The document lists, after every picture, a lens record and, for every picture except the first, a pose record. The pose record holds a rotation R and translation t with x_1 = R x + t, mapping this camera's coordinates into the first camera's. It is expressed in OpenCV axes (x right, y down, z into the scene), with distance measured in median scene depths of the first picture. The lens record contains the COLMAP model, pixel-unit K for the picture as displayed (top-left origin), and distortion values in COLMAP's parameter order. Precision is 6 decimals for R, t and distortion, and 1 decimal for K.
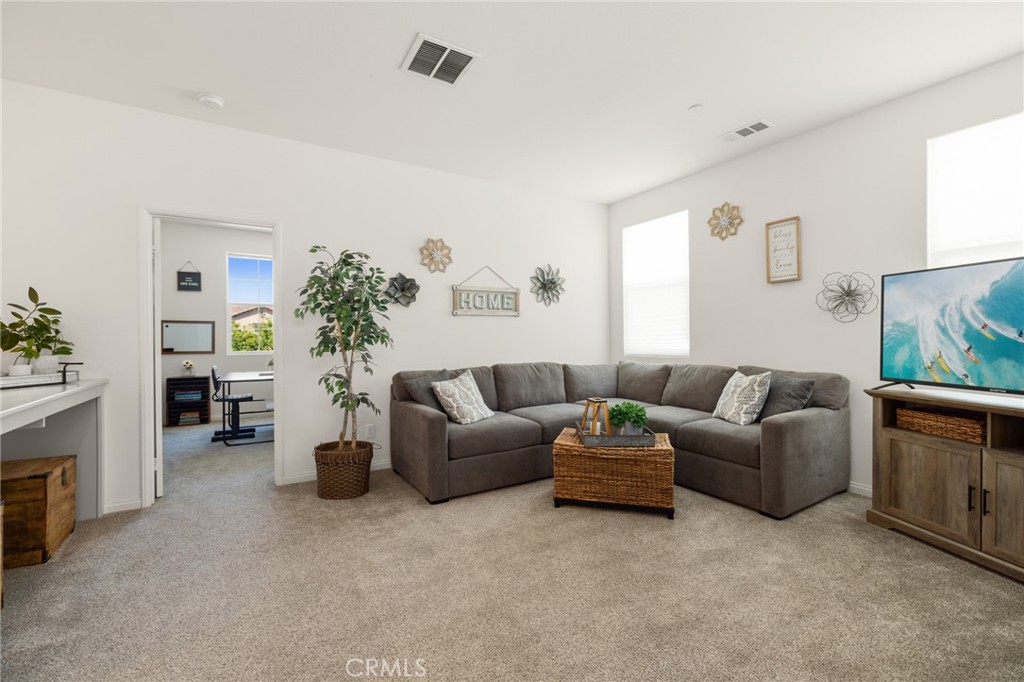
lens RADIAL K [[425.9, 0, 512.0], [0, 425.9, 341.0], [0, 0, 1]] dist [-0.000579, -0.000069]
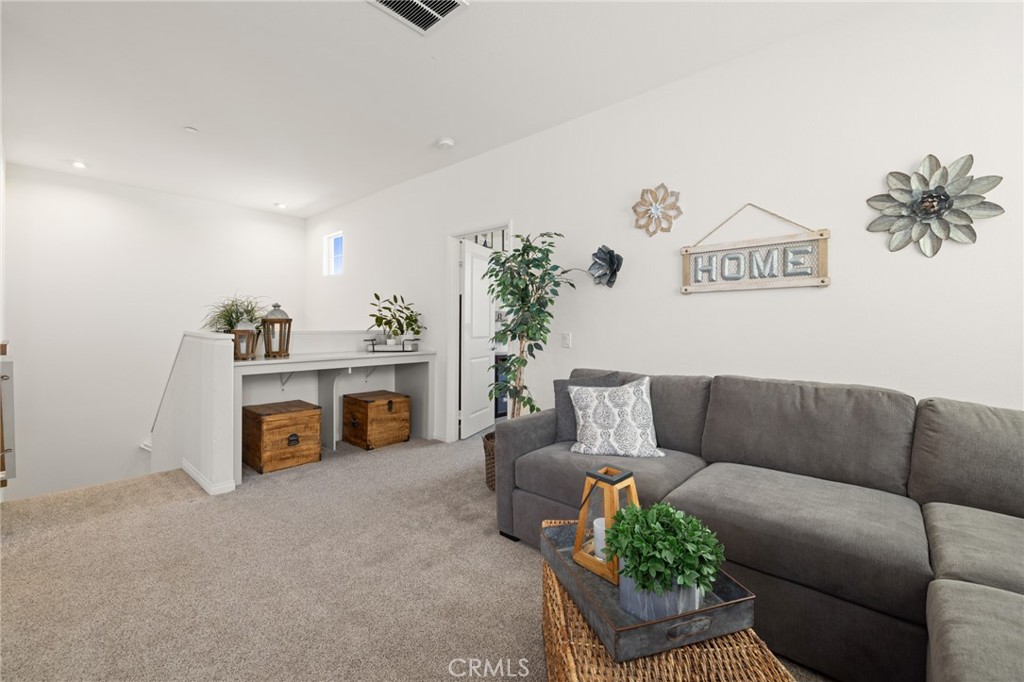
lens RADIAL K [[435.3, 0, 513.4], [0, 435.3, 323.6], [0, 0, 1]] dist [0.001597, 0.000122]
pose [[0.286066, 0.004667, -0.958199, 0.423236], [-0.015857, 0.999874, 0.000136, -0.009705], [0.958079, 0.015155, 0.286104, 0.546636]]
